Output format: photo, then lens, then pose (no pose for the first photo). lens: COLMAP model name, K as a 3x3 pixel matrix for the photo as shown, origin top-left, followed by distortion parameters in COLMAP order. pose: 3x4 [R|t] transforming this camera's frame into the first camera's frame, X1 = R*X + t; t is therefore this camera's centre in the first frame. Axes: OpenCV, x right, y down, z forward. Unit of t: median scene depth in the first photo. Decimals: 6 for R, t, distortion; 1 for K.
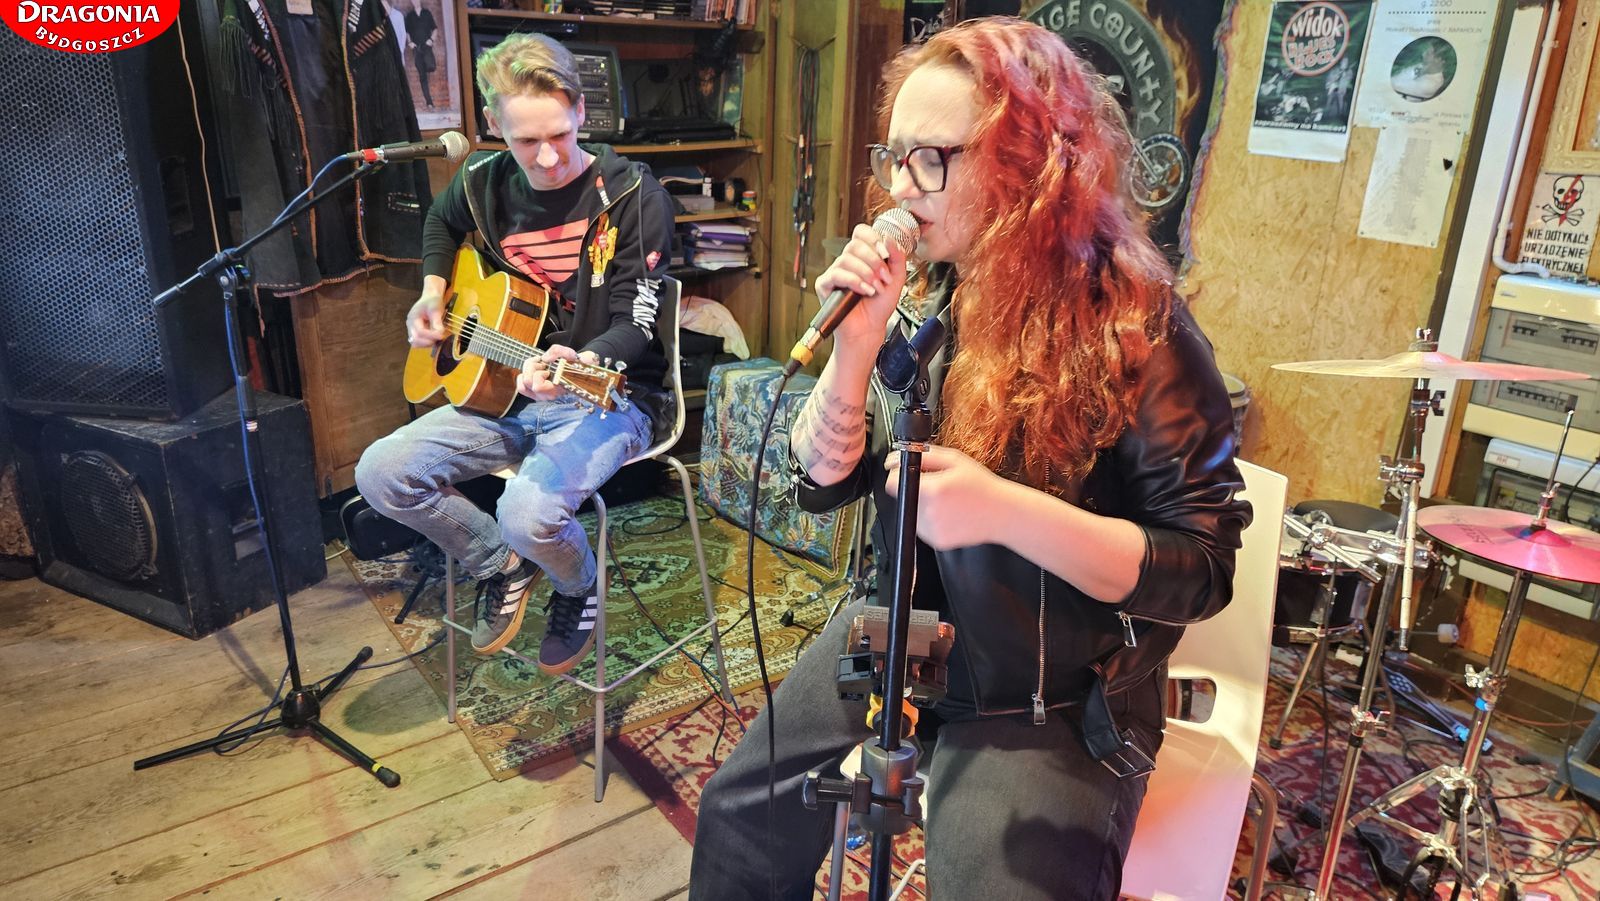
lens RADIAL K [[1078.1, 0, 794.4], [0, 1078.1, 435.3], [0, 0, 1]] dist [0.074545, -0.071761]
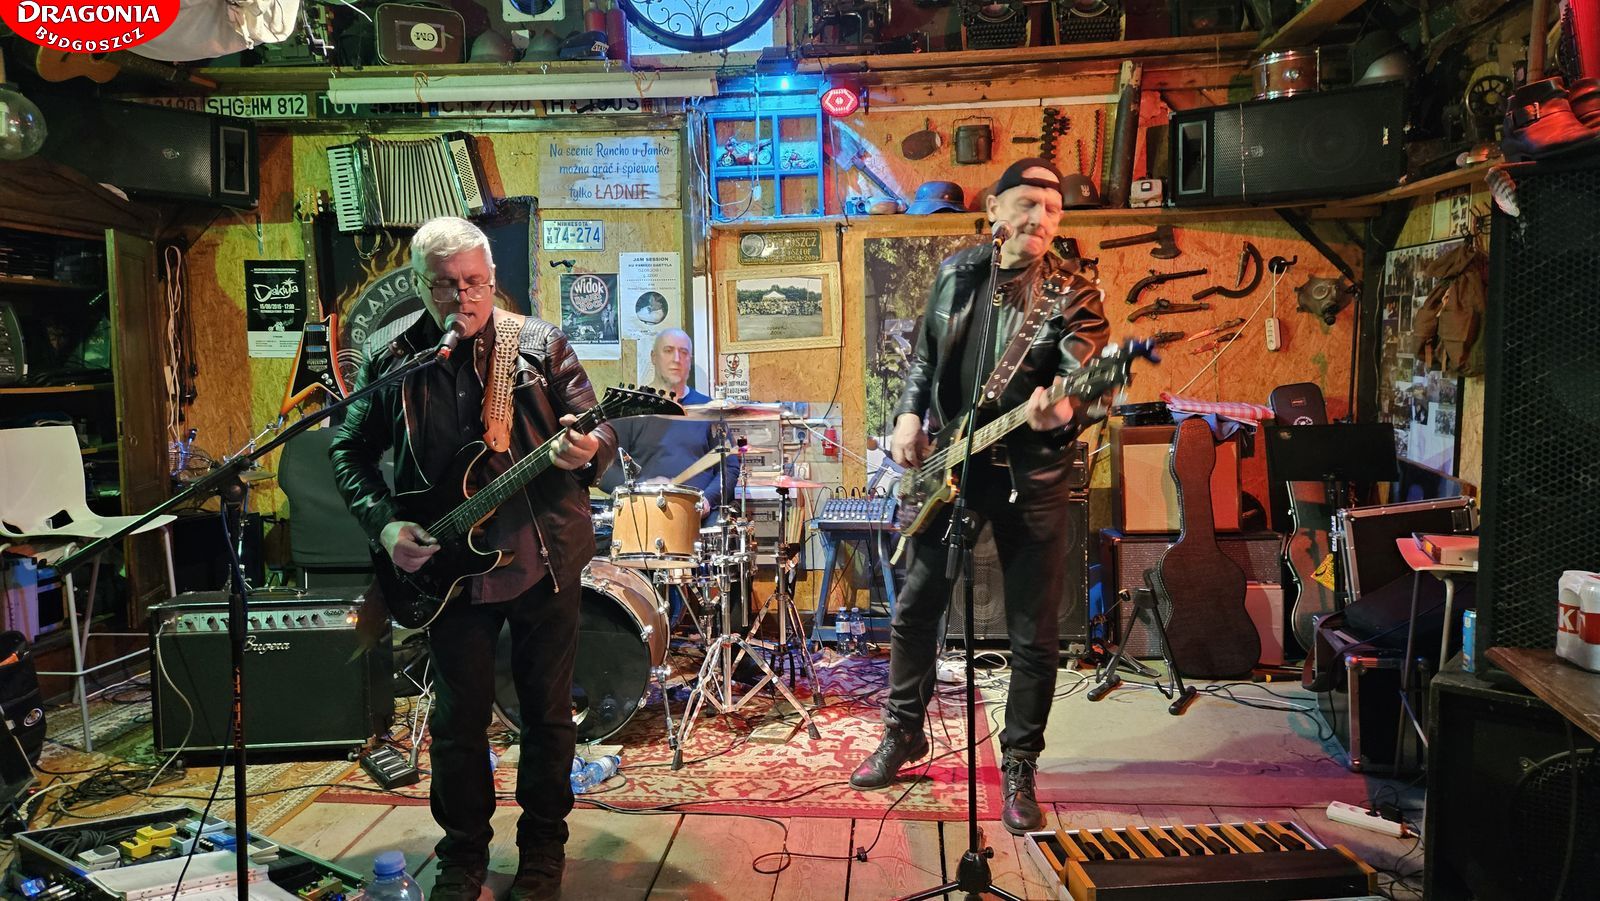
lens RADIAL K [[1078.1, 0, 797.0], [0, 1078.1, 441.7], [0, 0, 1]] dist [0.074545, -0.071761]
pose [[0.660660, -0.094623, 0.744698, -0.590800], [0.279371, 0.951759, -0.126911, 0.168650], [-0.696764, 0.291892, 0.655224, -0.286202]]
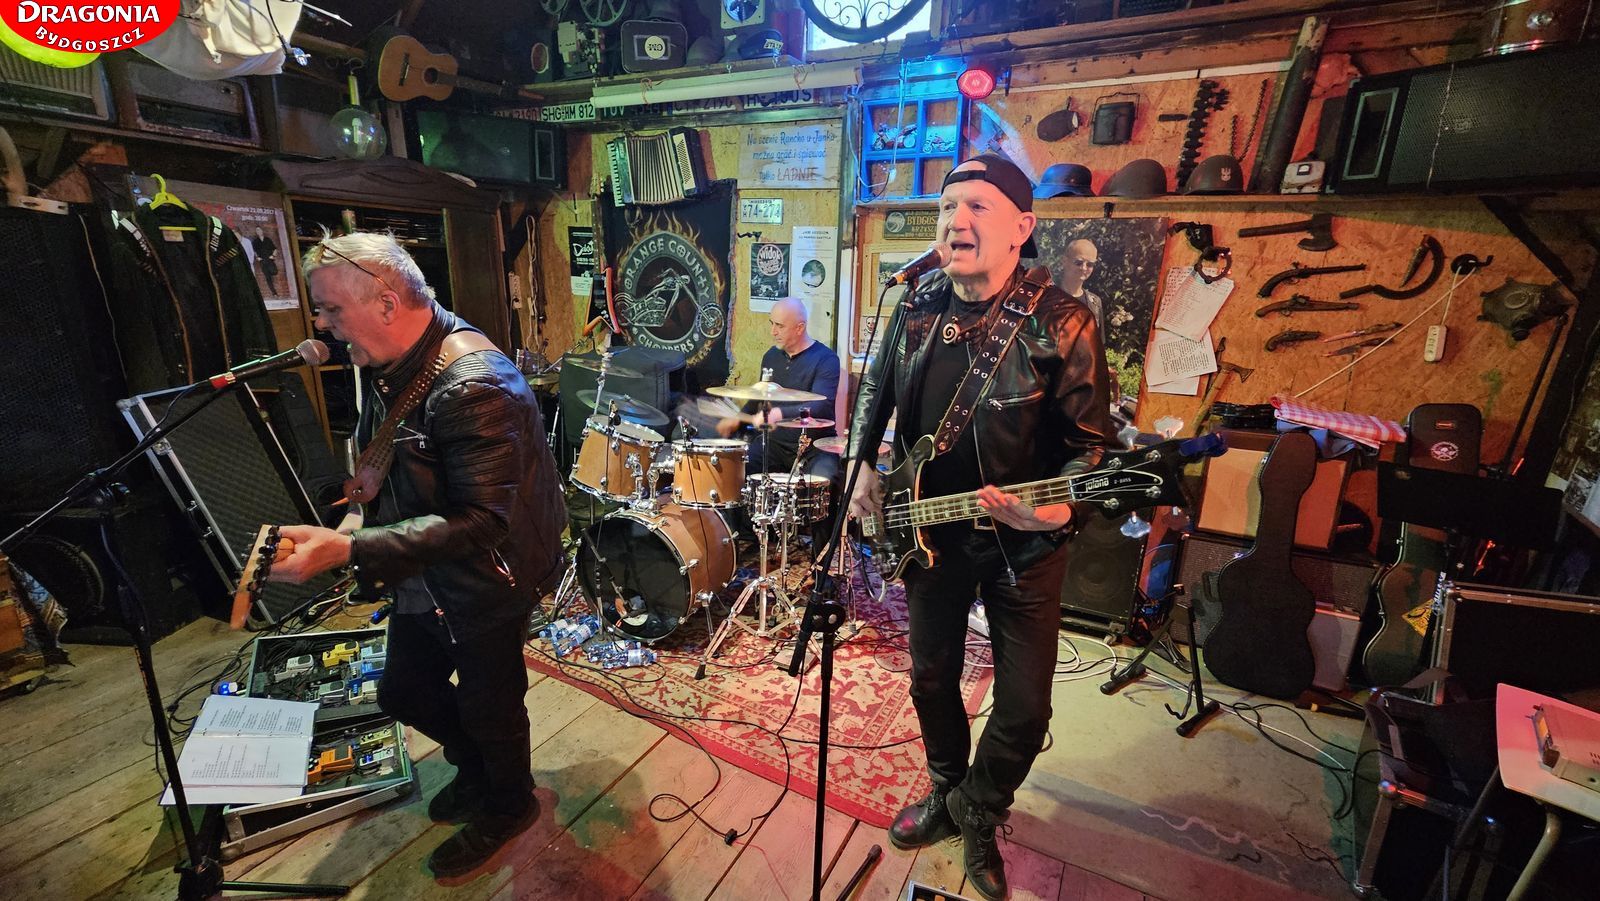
lens RADIAL K [[657.0, 0, 800.2], [0, 657.0, 461.9], [0, 0, 1]] dist [-0.000742, 0.000282]
pose [[0.901312, -0.121973, 0.415643, -0.073135], [0.136332, 0.990651, -0.004921, 0.057960], [-0.411156, 0.061101, 0.909515, -0.206929]]
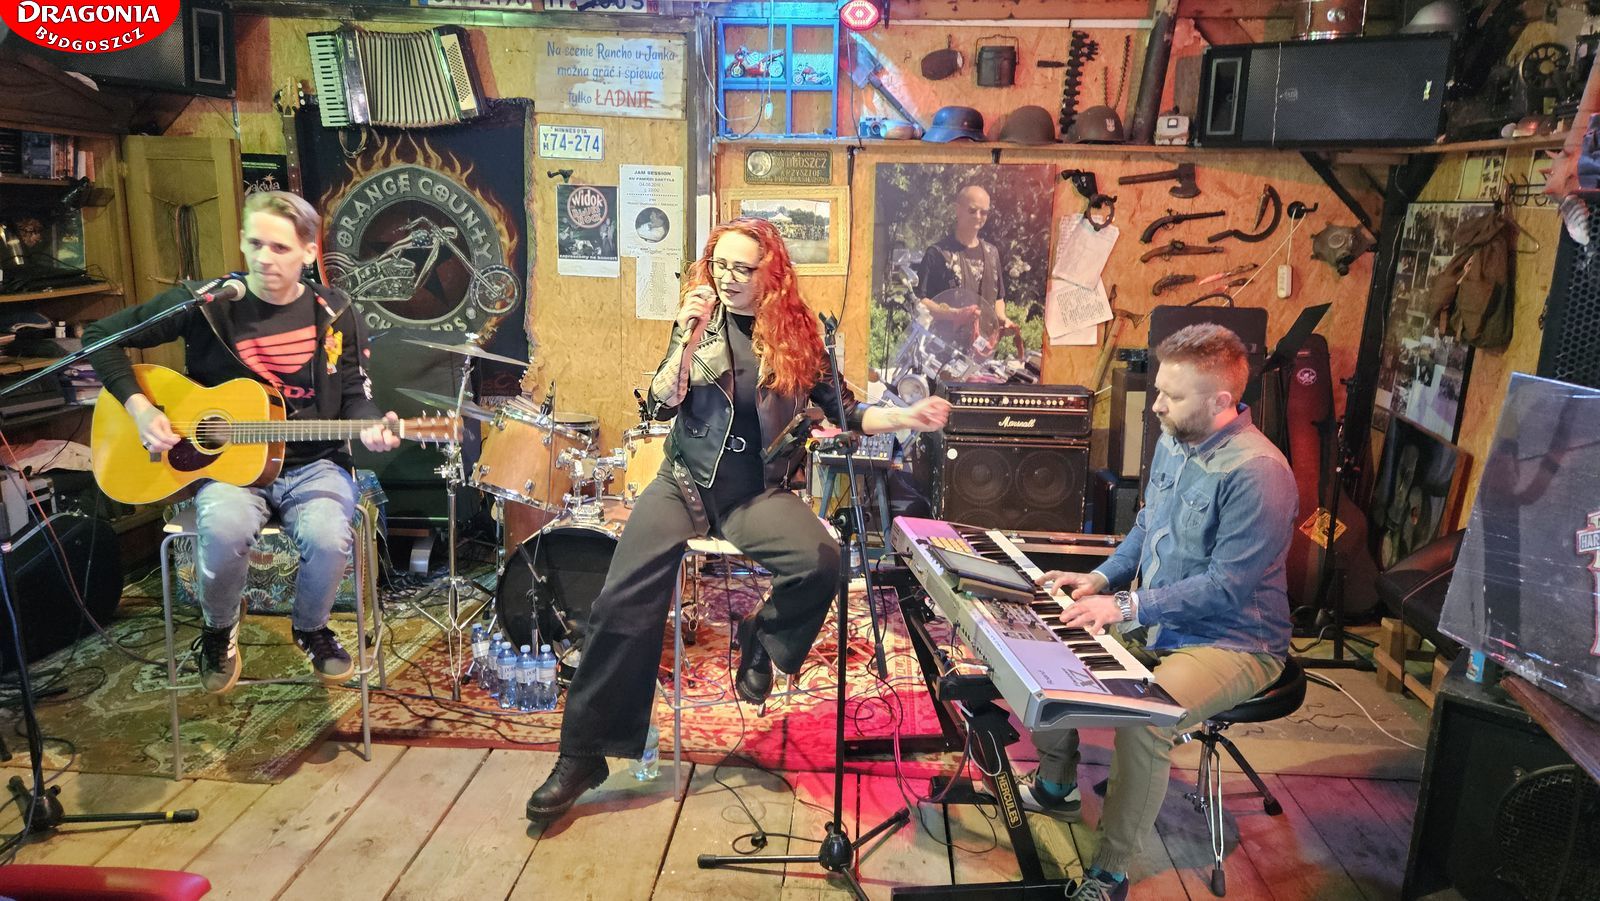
lens RADIAL K [[1078.1, 0, 792.9], [0, 1078.1, 456.9], [0, 0, 1]] dist [0.074545, -0.071761]
pose [[0.643085, -0.172391, 0.746138, -0.604903], [0.244594, 0.969536, 0.013195, 0.064253], [-0.725682, 0.174016, 0.665660, -0.262552]]
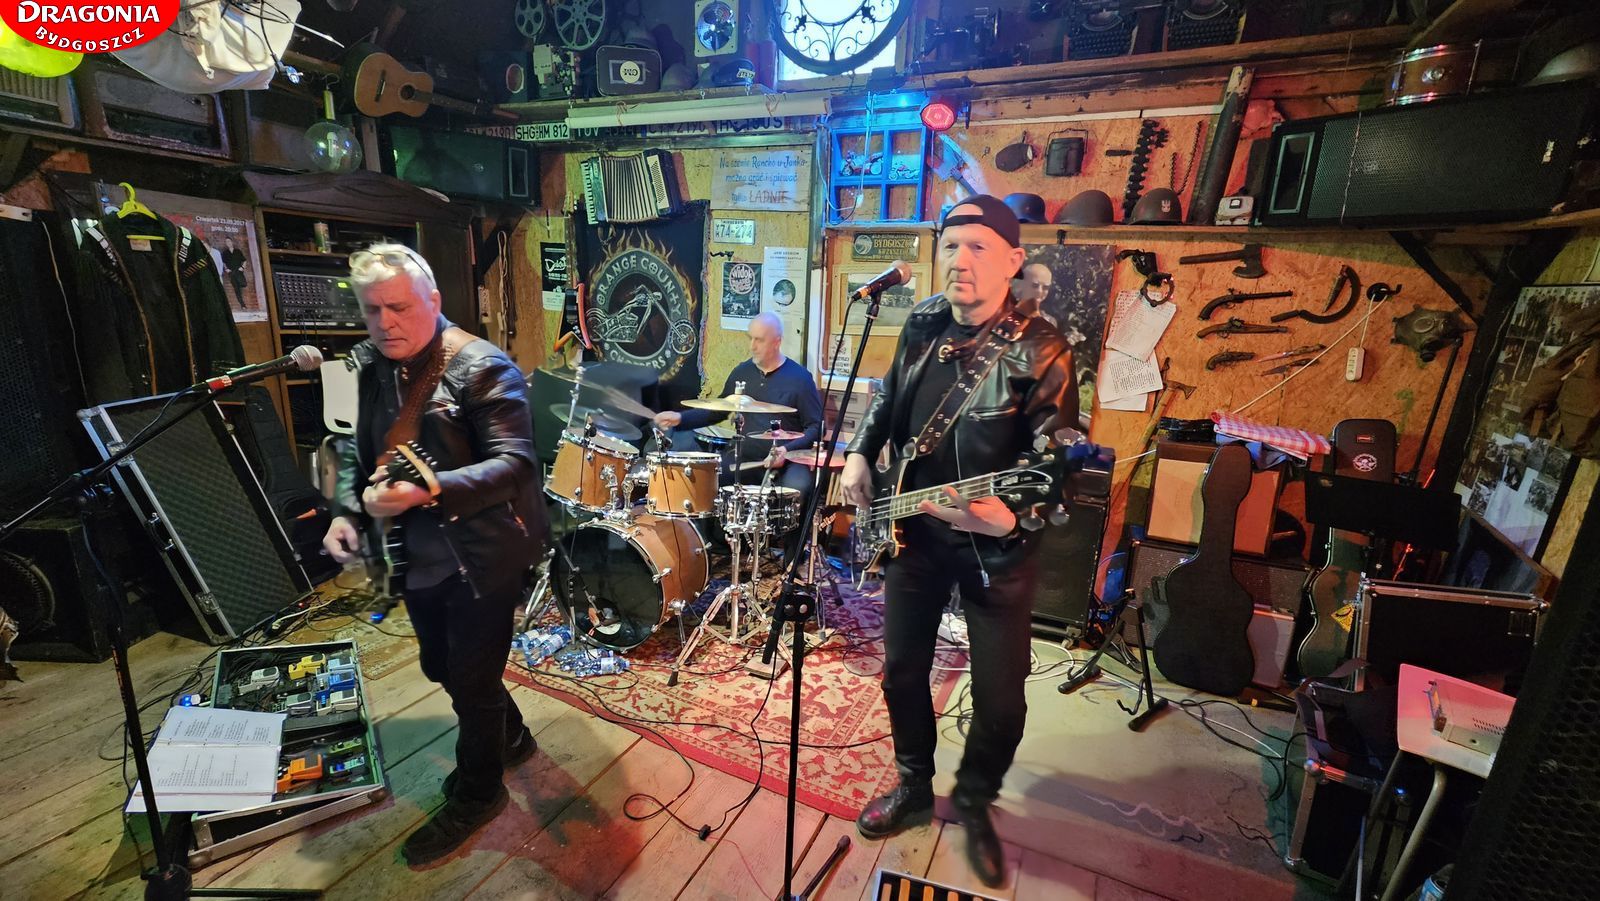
lens RADIAL K [[657.0, 0, 802.9], [0, 657.0, 463.3], [0, 0, 1]] dist [-0.000742, 0.000282]
pose [[0.878838, -0.109644, 0.464352, -0.090306], [0.136560, 0.990326, -0.024617, 0.069195], [-0.457160, 0.085046, 0.885309, -0.233133]]
